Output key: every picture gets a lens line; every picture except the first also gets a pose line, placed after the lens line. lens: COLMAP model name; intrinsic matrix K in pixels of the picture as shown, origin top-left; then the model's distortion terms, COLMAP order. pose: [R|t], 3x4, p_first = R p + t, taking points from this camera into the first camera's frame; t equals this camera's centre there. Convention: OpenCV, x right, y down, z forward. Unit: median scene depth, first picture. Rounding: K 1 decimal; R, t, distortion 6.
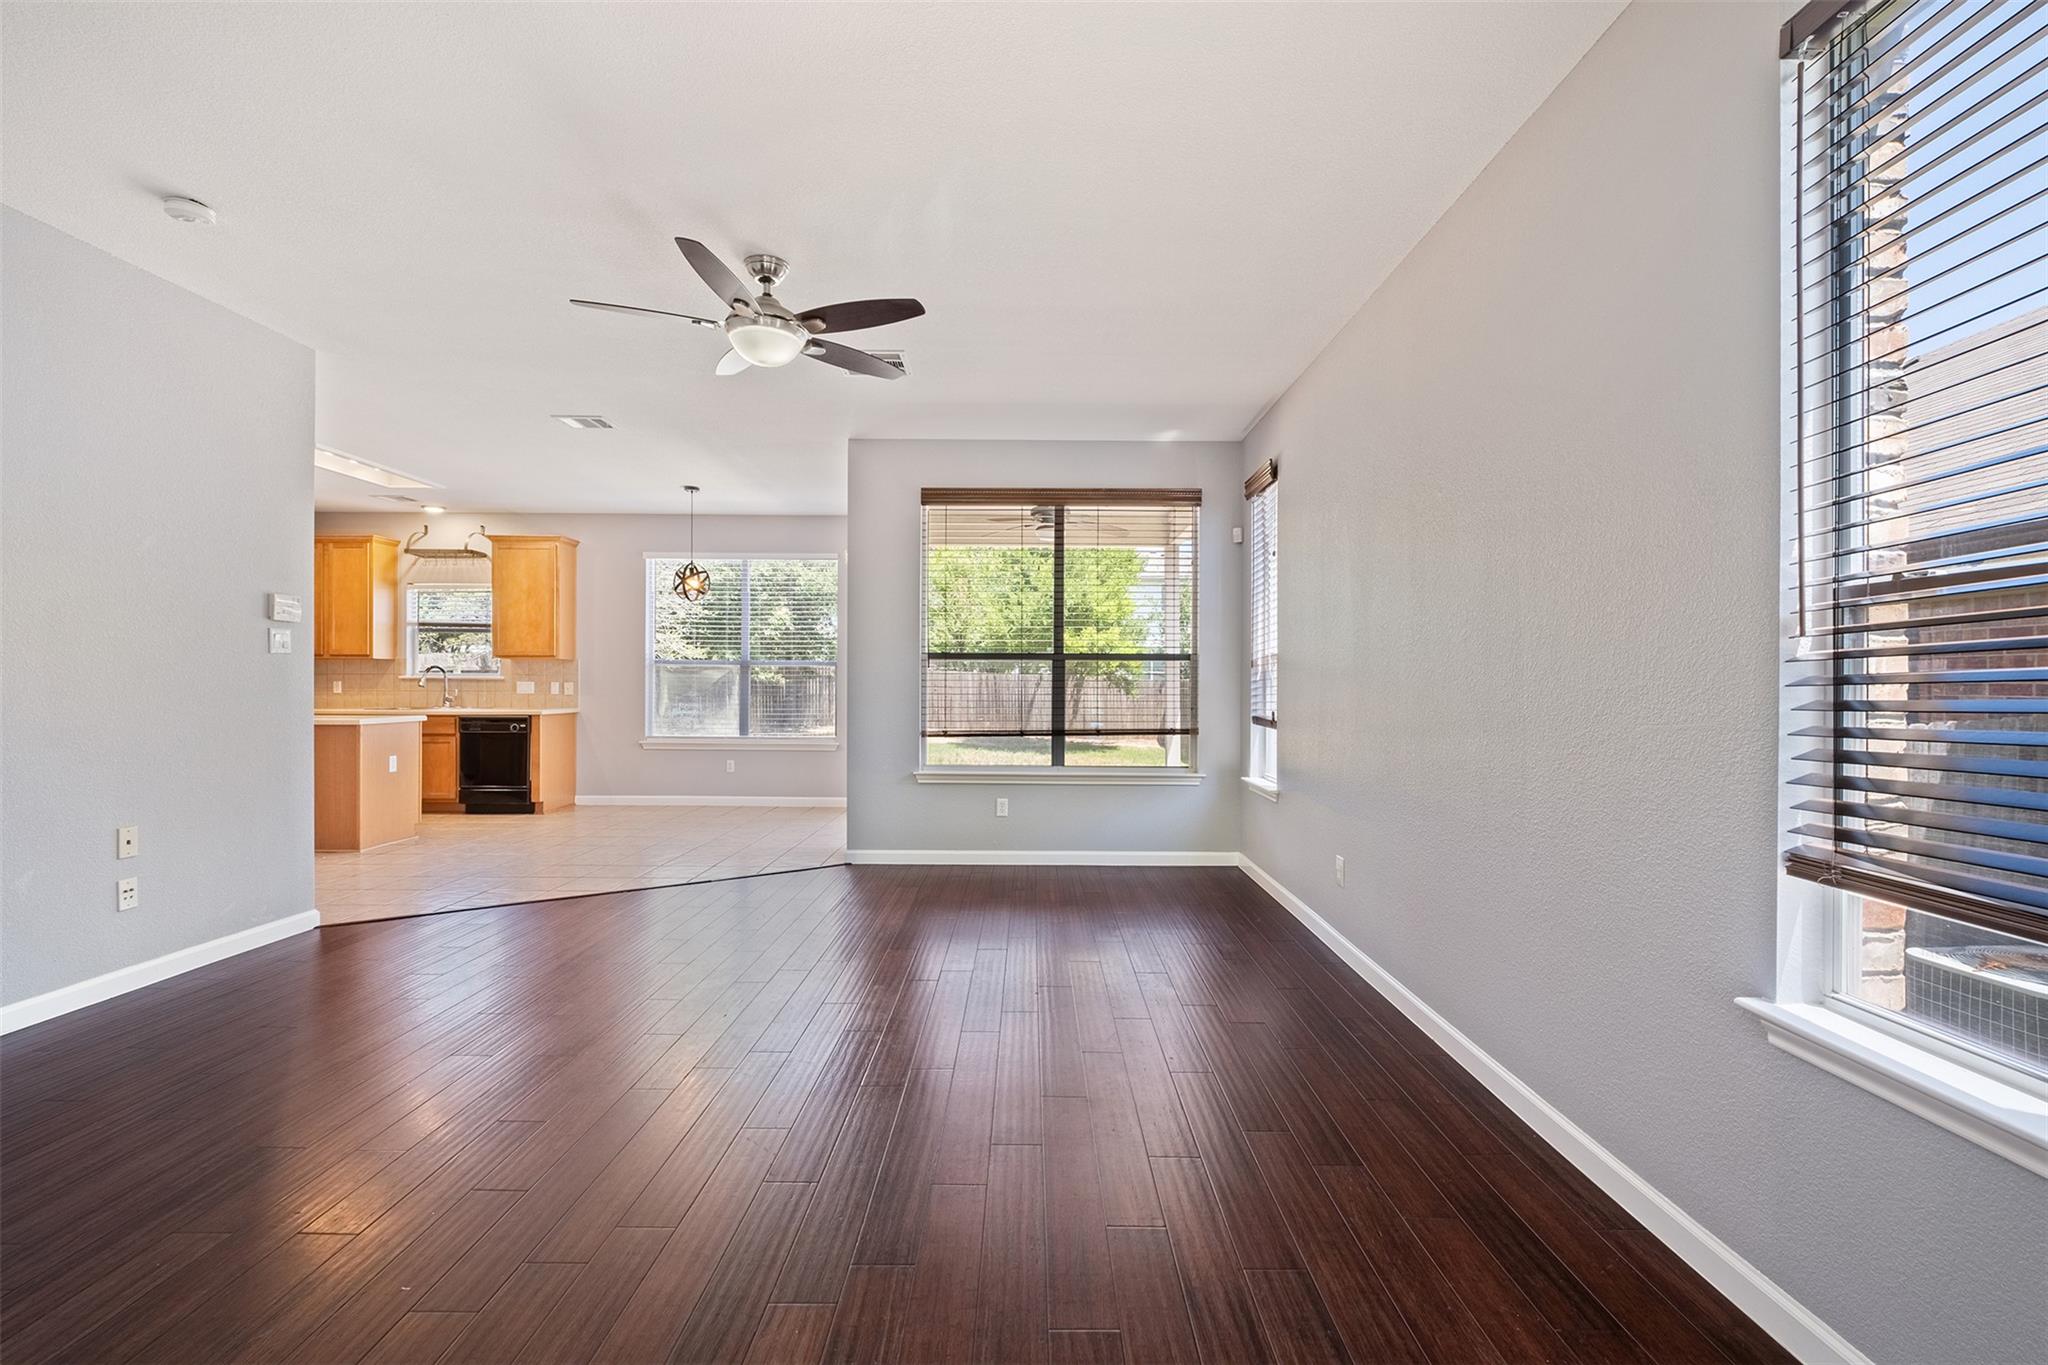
lens RADIAL K [[888.6, 0, 1030.0], [0, 888.6, 688.5], [0, 0, 1]] dist [-0.002356, -0.001288]
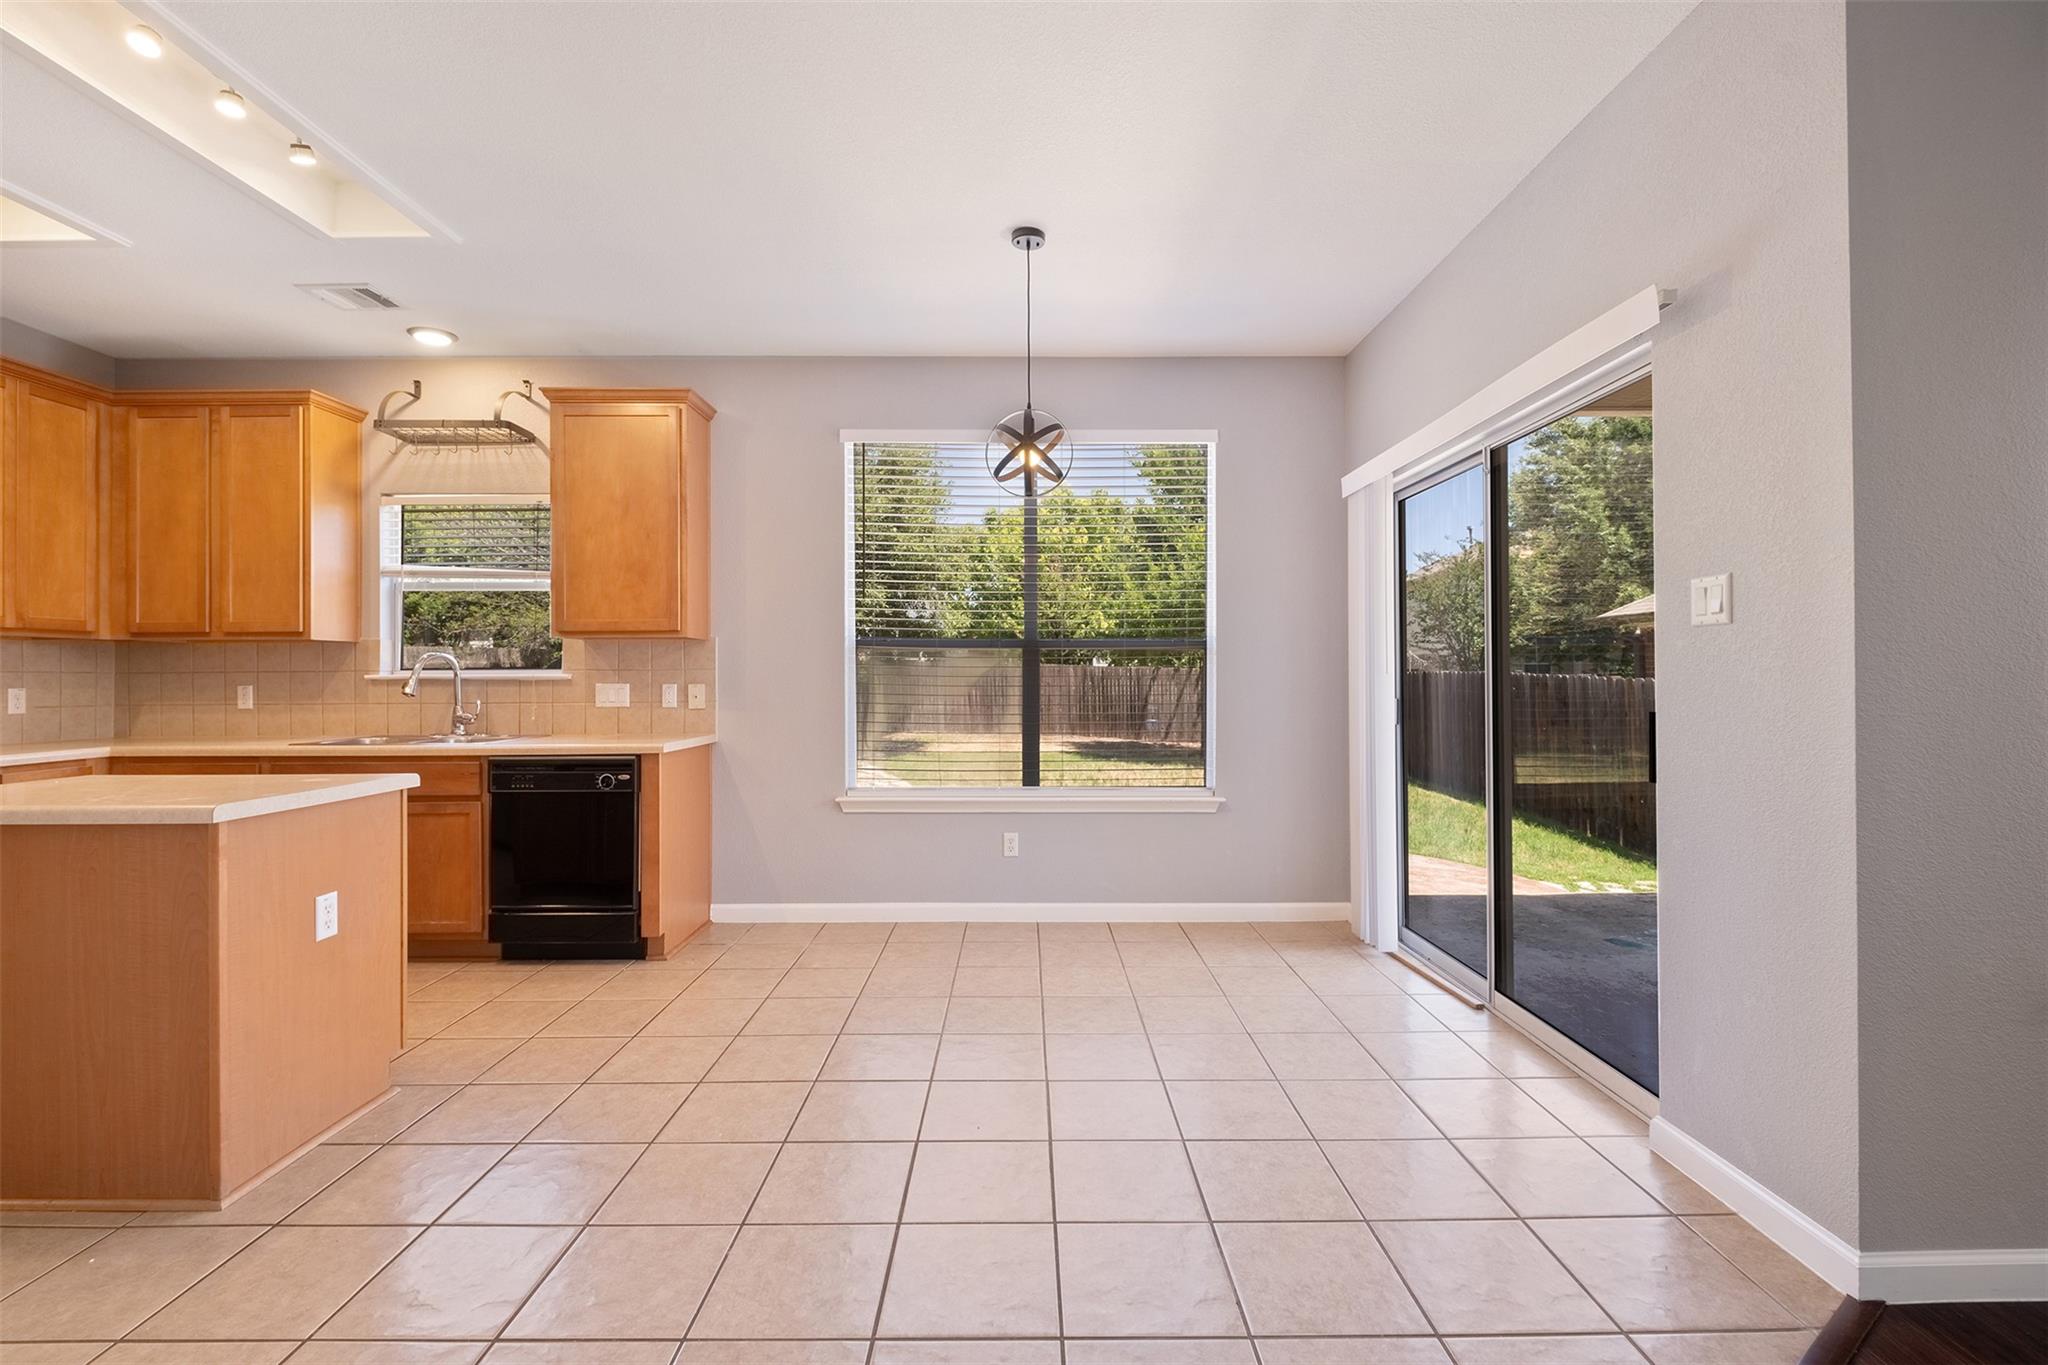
lens RADIAL K [[888.6, 0, 1025.6], [0, 888.6, 673.4], [0, 0, 1]] dist [-0.002356, -0.001288]
pose [[0.999956, -0.008791, 0.003223, -0.344414], [0.008822, 0.999912, -0.009873, -0.006509], [-0.003136, 0.009901, 0.999946, 0.505763]]
